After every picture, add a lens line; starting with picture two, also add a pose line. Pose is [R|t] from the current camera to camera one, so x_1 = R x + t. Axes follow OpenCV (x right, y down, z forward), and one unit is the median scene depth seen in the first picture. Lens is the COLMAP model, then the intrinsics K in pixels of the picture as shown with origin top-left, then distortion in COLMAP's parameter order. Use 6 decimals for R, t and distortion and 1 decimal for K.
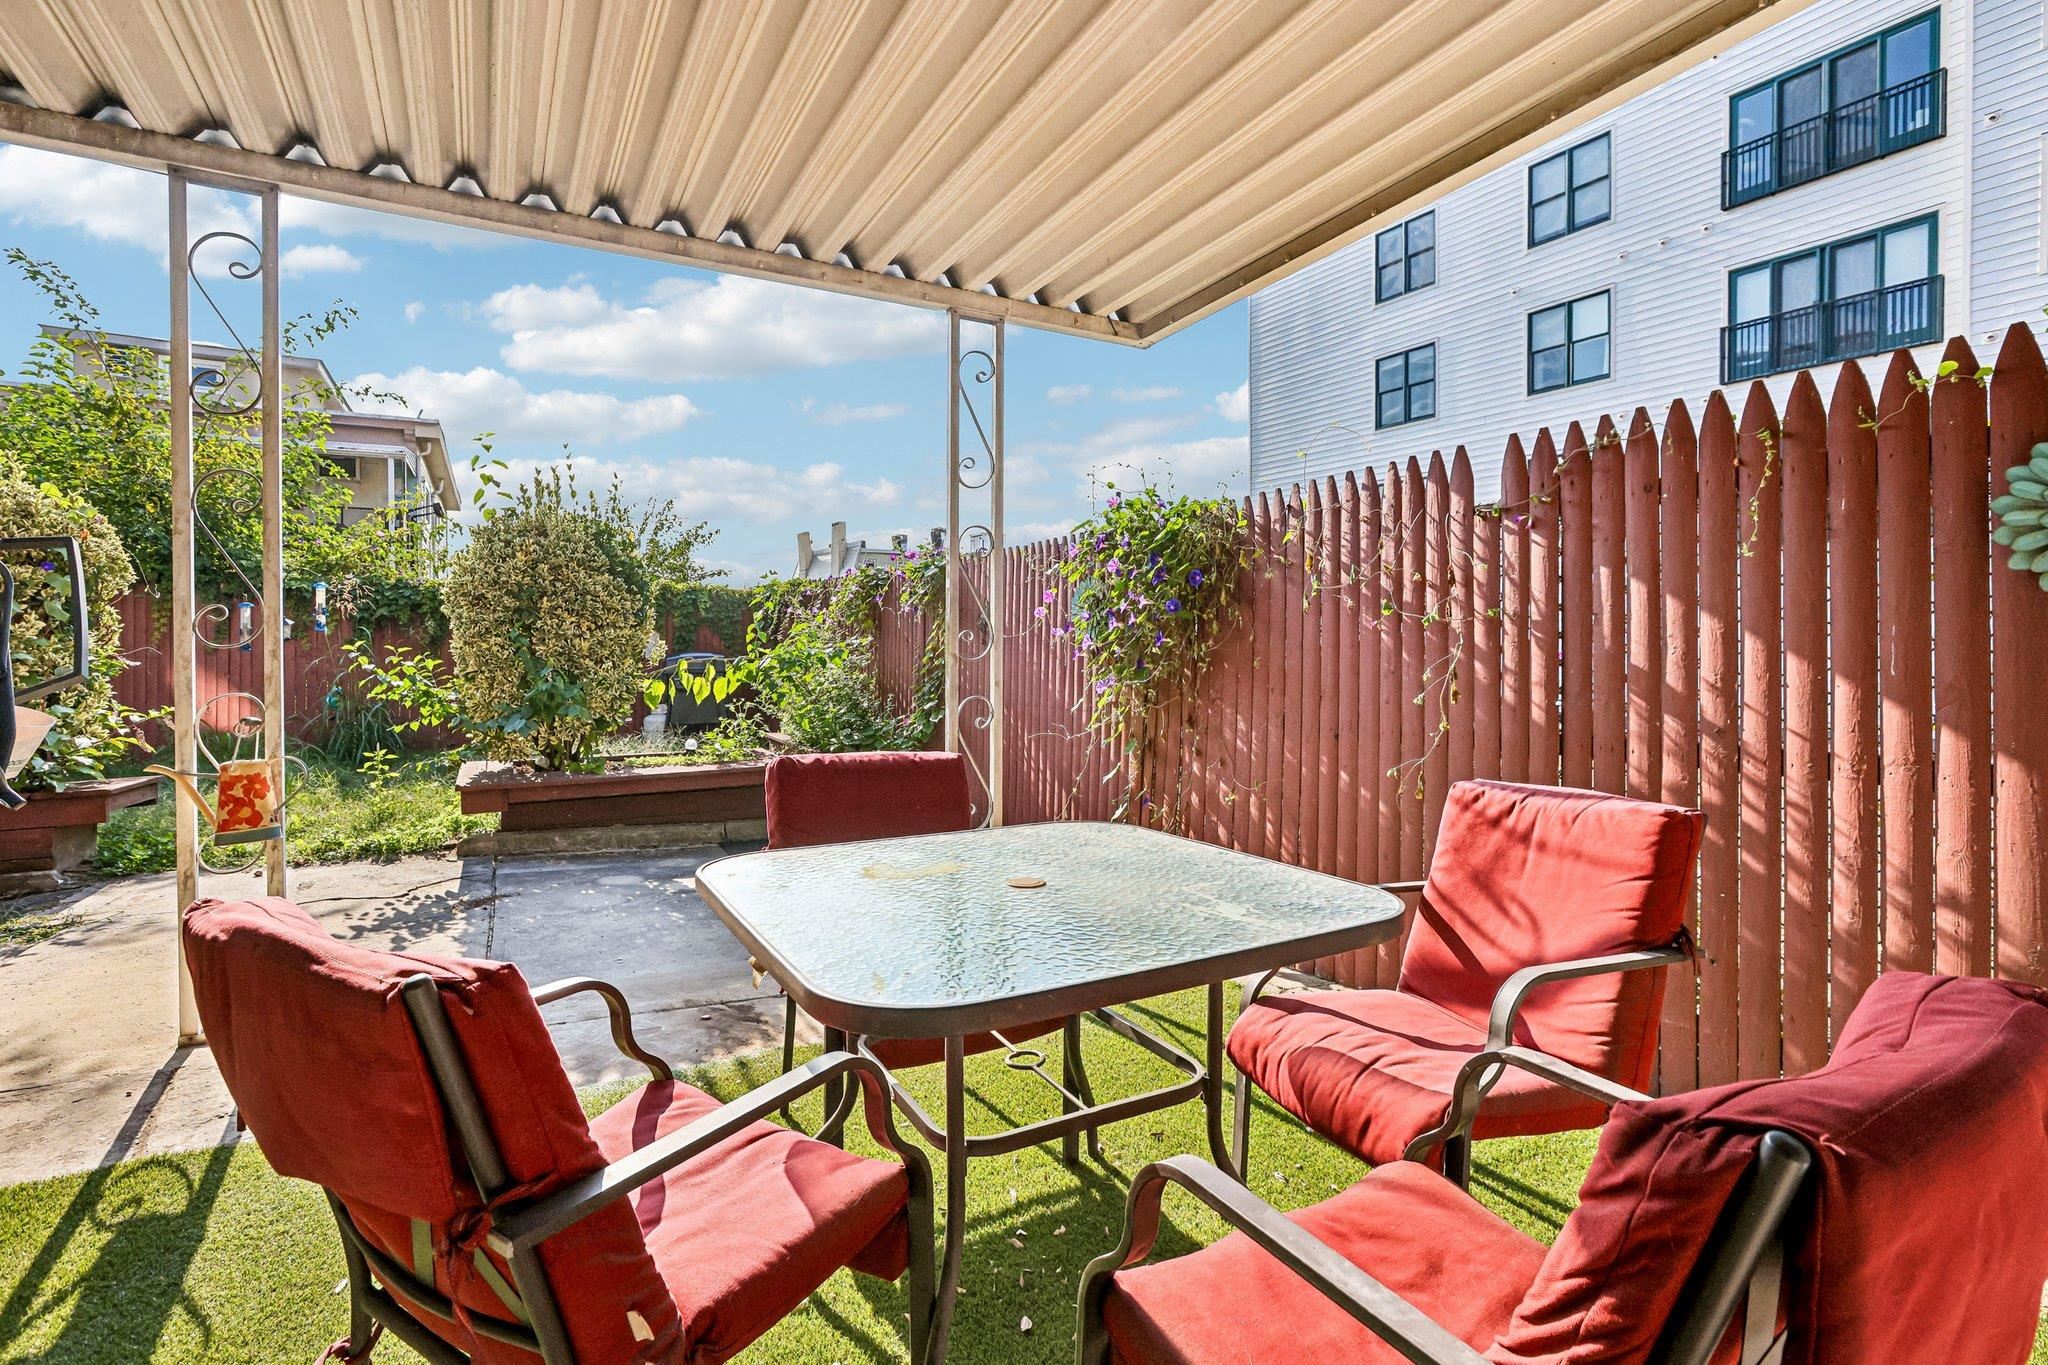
lens RADIAL K [[944.2, 0, 1026.0], [0, 944.2, 606.7], [0, 0, 1]] dist [-0.035677, 0.016282]
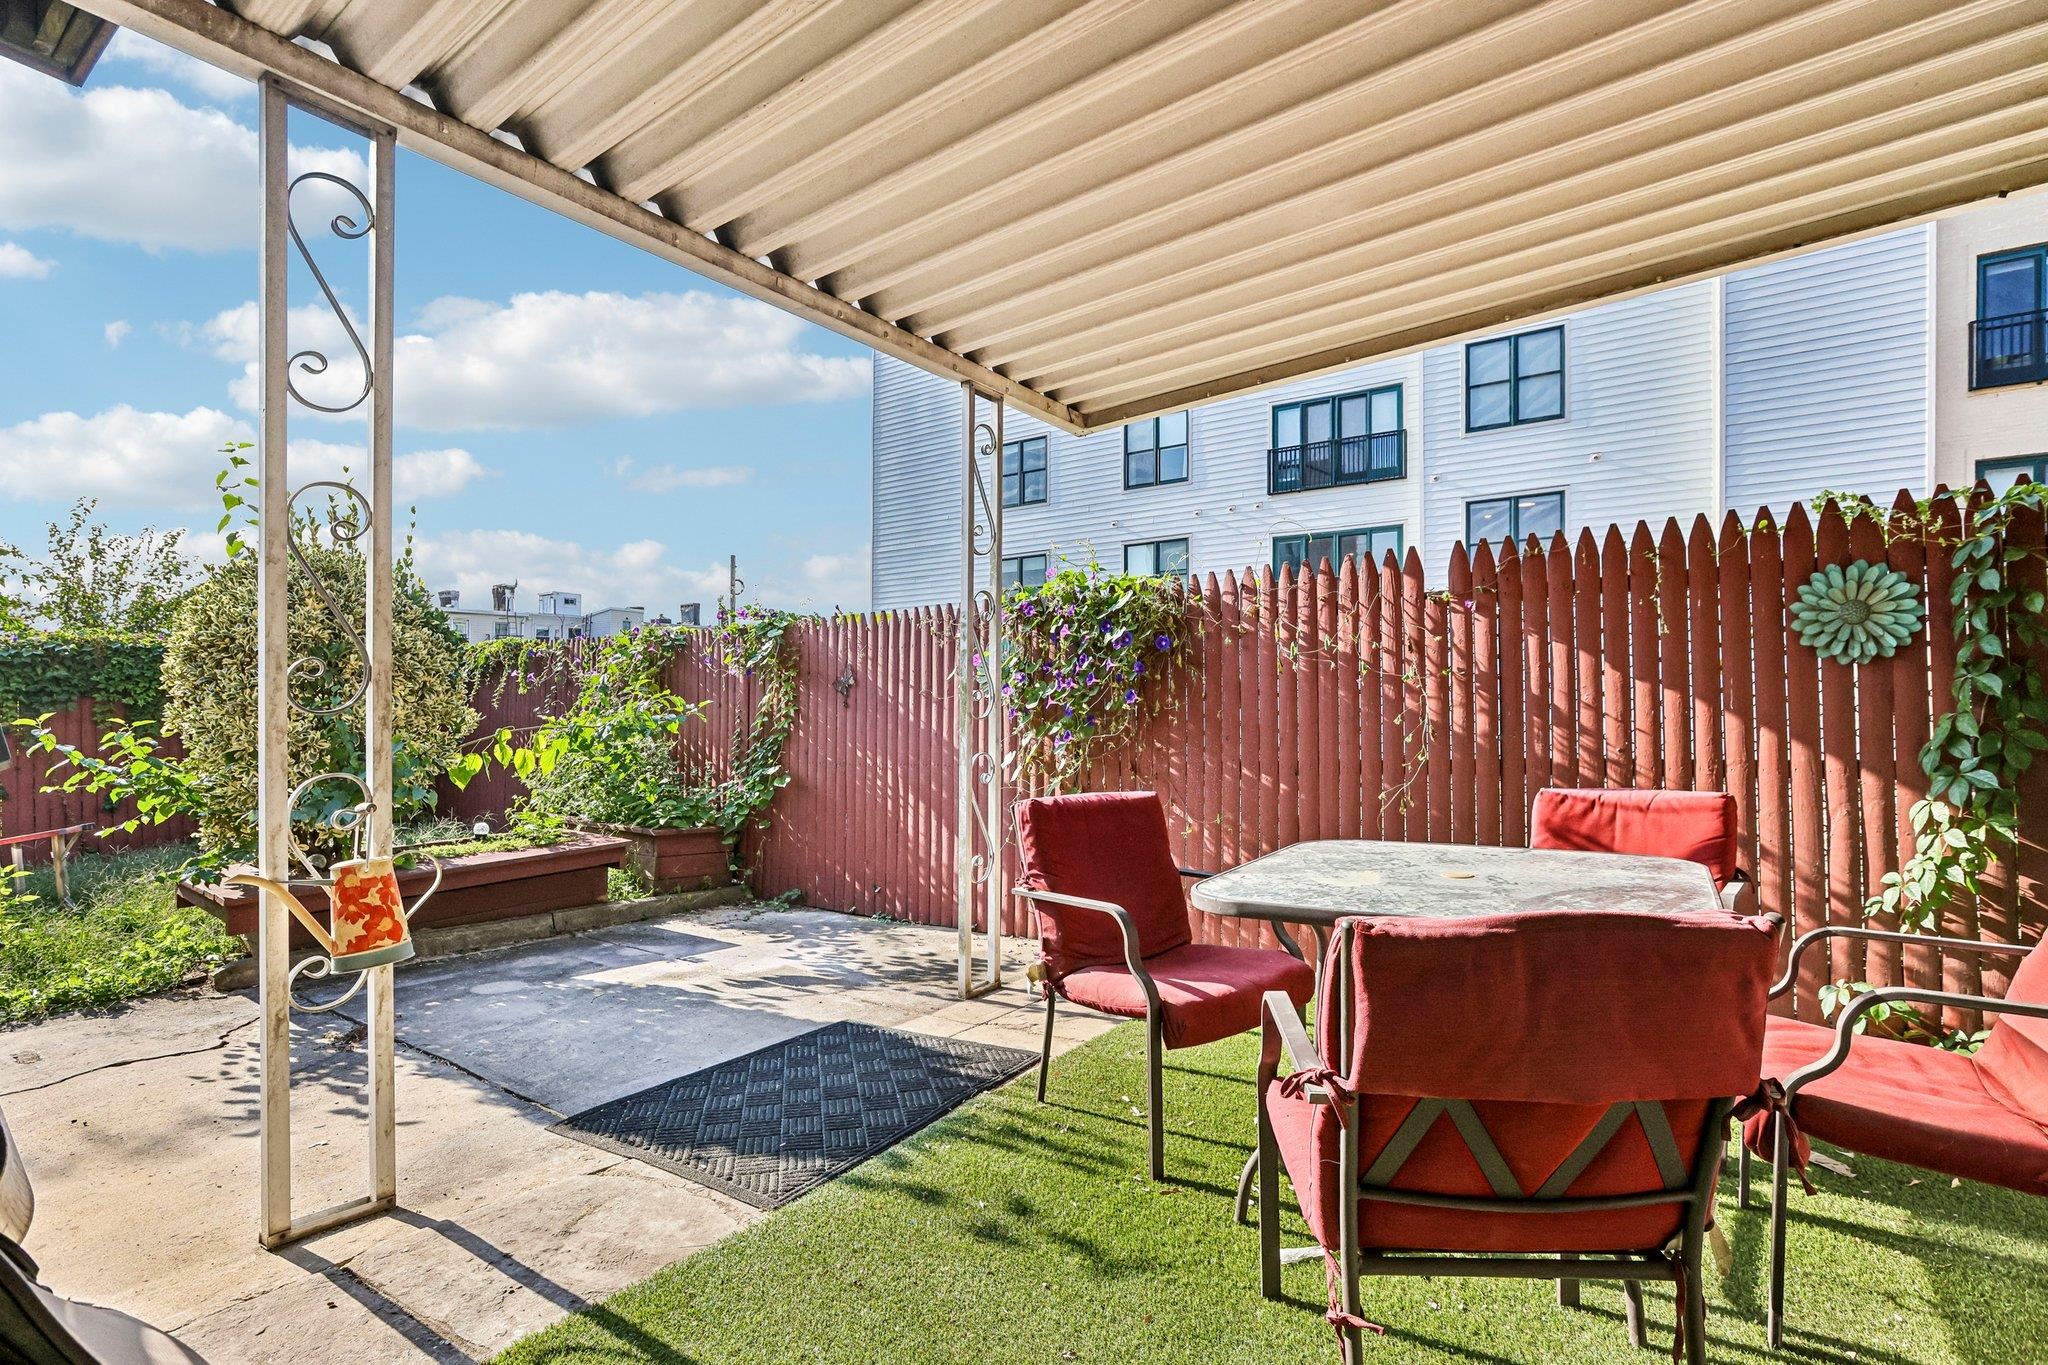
lens RADIAL K [[939.3, 0, 1005.2], [0, 939.3, 657.9], [0, 0, 1]] dist [-0.033323, 0.014070]
pose [[0.901807, 0.007329, 0.432078, -0.331407], [-0.001338, 0.999899, -0.014168, 0.003051], [-0.432138, 0.012198, 0.901725, 0.031436]]
